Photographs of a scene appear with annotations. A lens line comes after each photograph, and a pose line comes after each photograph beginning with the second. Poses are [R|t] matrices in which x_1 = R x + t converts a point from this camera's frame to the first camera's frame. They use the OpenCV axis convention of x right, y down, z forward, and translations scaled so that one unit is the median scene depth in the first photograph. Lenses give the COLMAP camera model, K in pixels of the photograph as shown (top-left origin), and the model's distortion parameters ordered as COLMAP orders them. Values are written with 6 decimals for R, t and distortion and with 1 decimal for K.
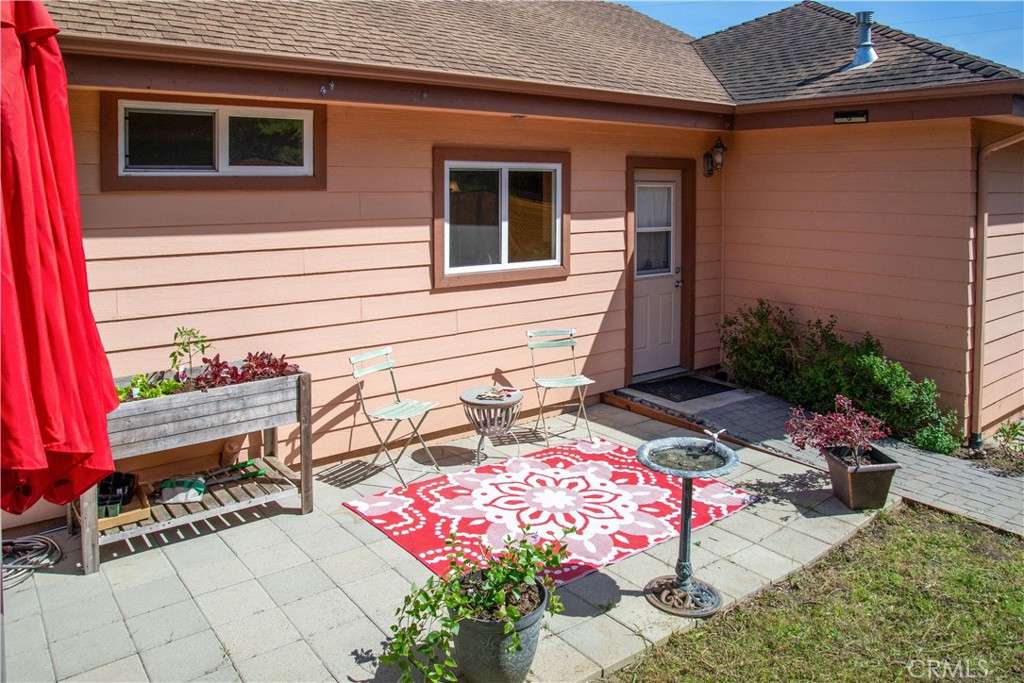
lens RADIAL K [[729.4, 0, 508.3], [0, 729.4, 323.0], [0, 0, 1]] dist [-0.078396, 0.022672]
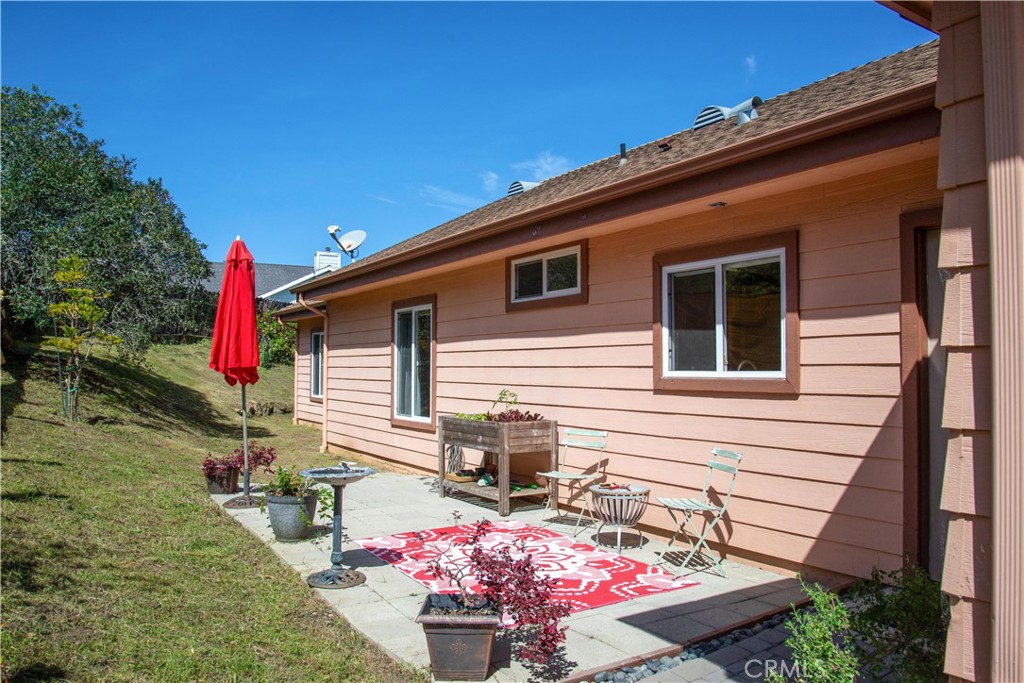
lens RADIAL K [[735.3, 0, 515.5], [0, 735.3, 339.0], [0, 0, 1]] dist [-0.087908, 0.020534]
pose [[-0.072239, 0.029168, -0.996961, 0.910456], [-0.086879, 0.995589, 0.035423, -0.131836], [0.993596, 0.089174, -0.069386, 0.819145]]
